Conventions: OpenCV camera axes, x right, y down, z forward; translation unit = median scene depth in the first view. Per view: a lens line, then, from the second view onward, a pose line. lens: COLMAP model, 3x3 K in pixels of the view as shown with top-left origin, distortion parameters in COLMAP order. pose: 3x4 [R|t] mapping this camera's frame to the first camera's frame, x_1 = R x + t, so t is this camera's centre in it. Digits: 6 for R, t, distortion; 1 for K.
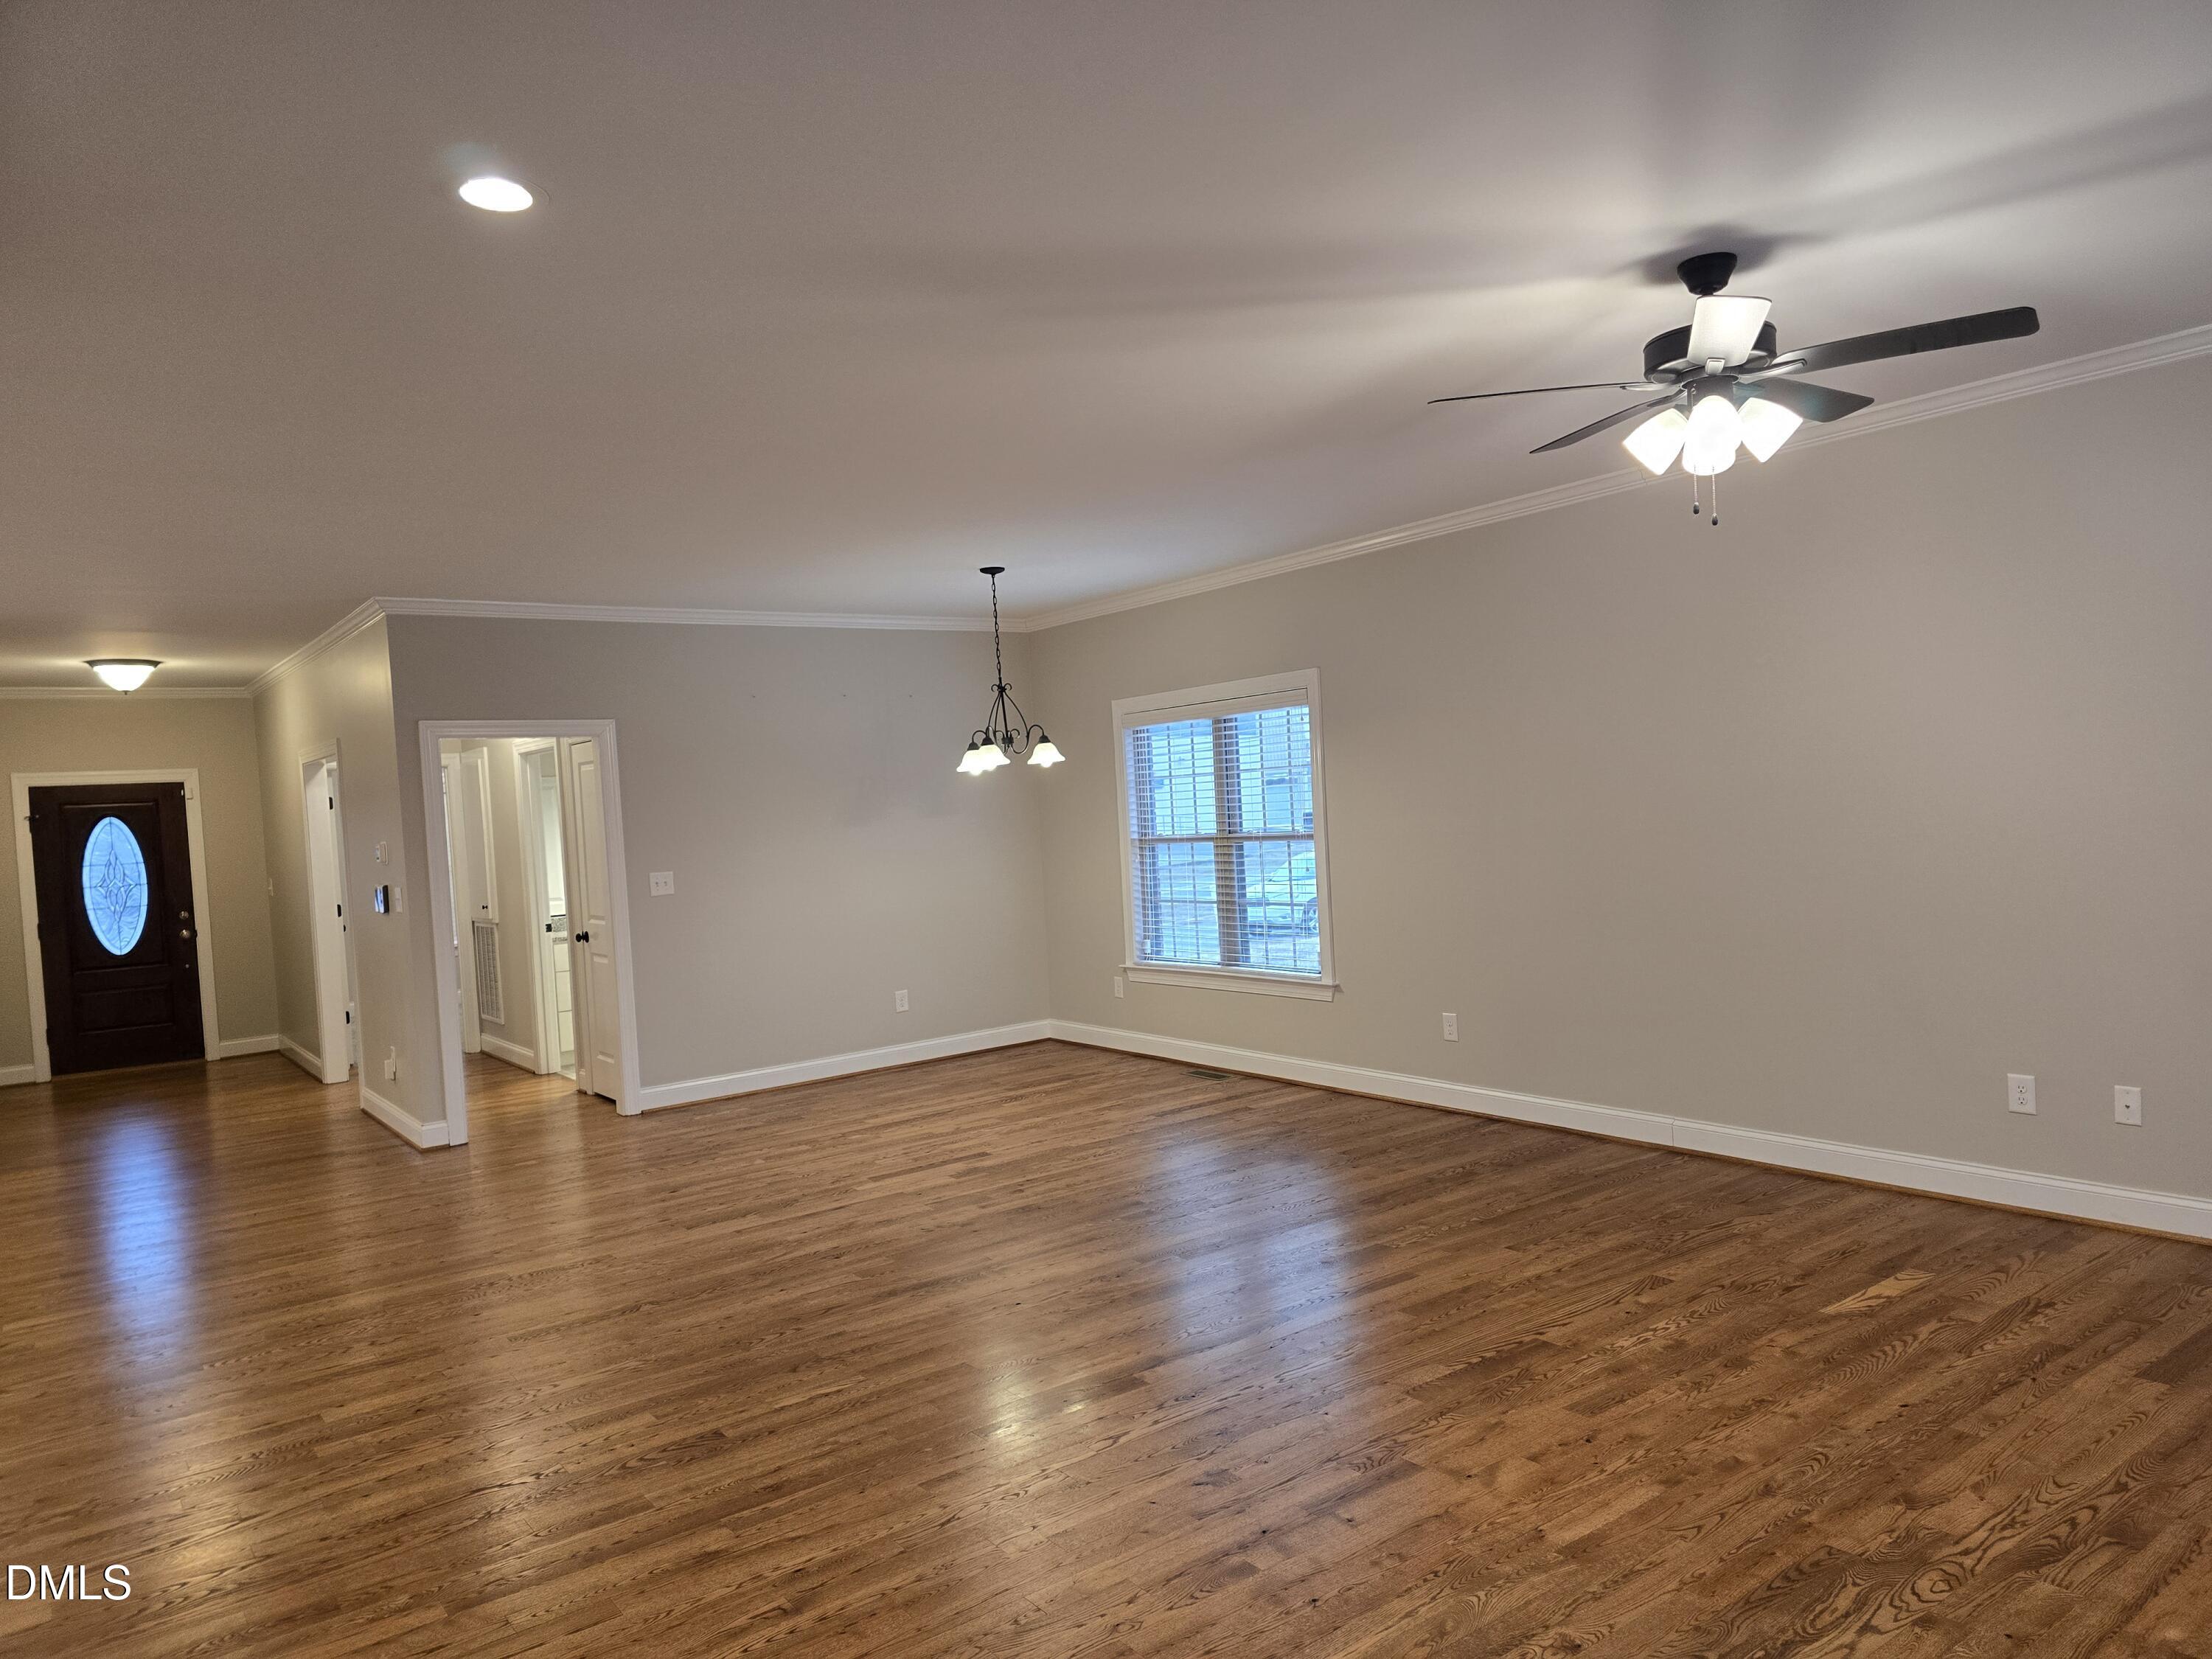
lens RADIAL K [[1483.3, 0, 1120.2], [0, 1483.3, 816.7], [0, 0, 1]] dist [0.065457, -0.060199]
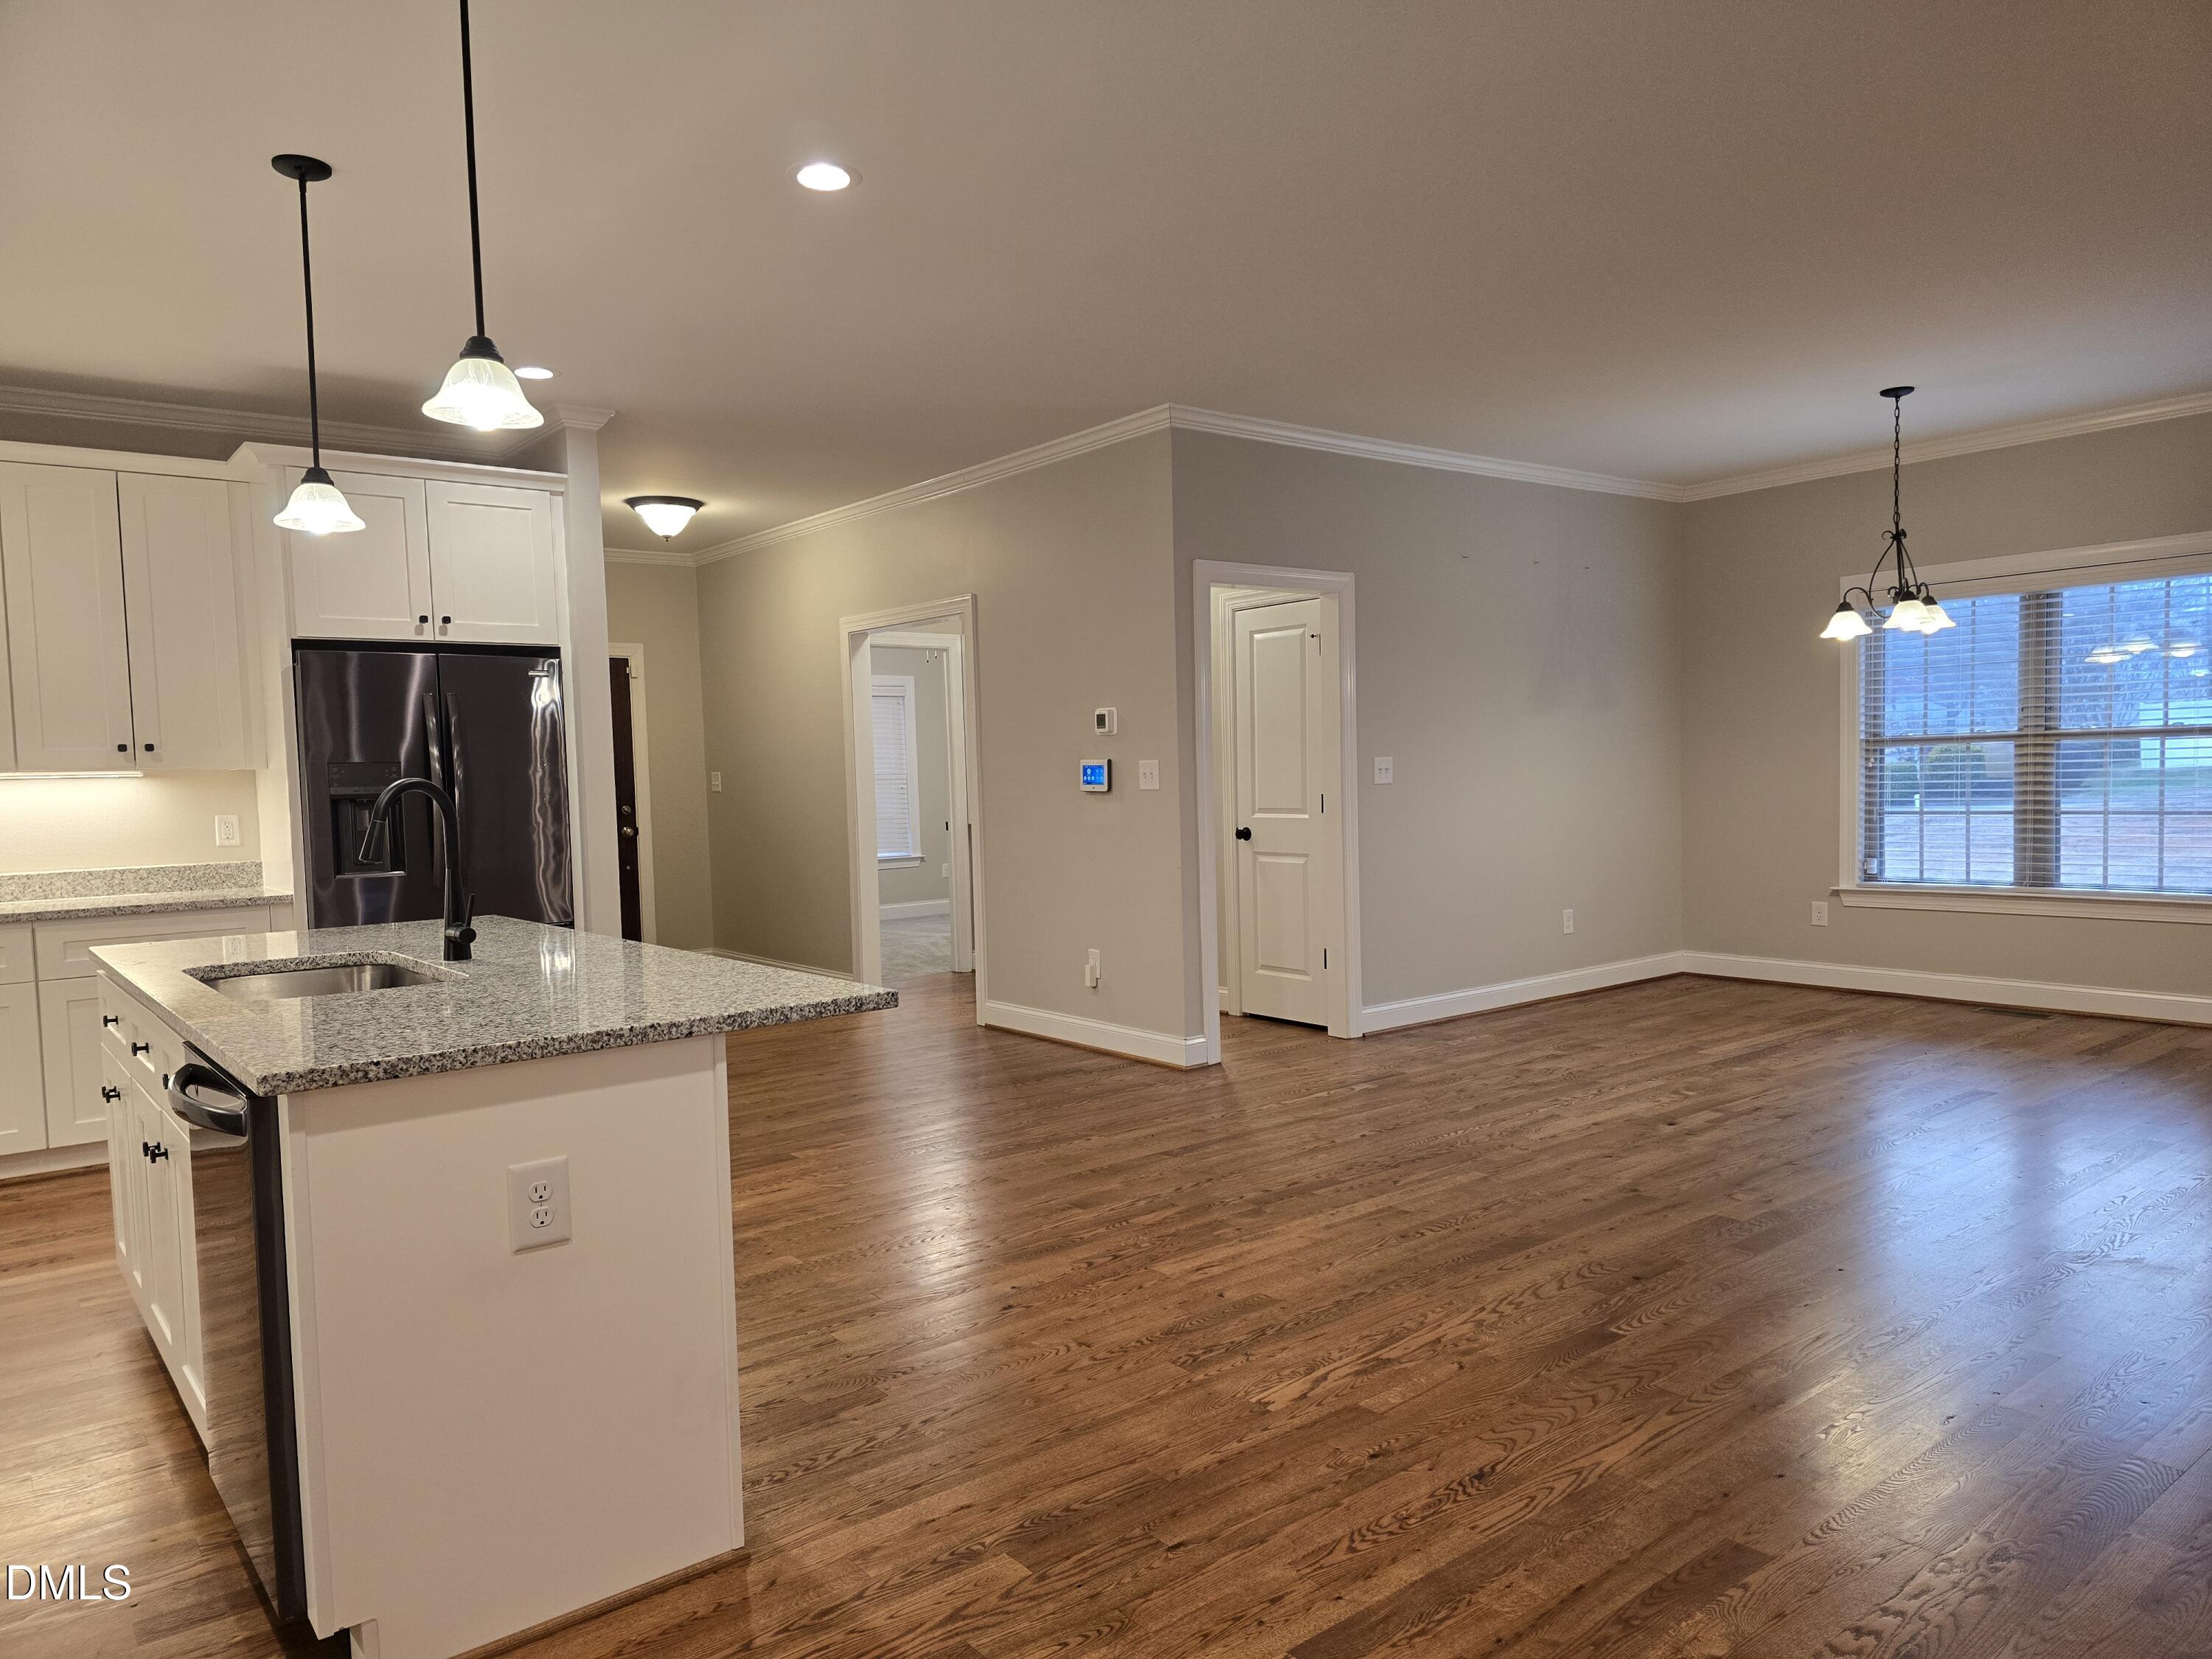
lens RADIAL K [[1483.3, 0, 1101.2], [0, 1483.3, 846.0], [0, 0, 1]] dist [0.065457, -0.060199]
pose [[0.999160, 0.026508, 0.031260, -0.503623], [-0.027875, 0.998637, 0.044129, 0.056059], [-0.030047, -0.044963, 0.998537, 0.156326]]
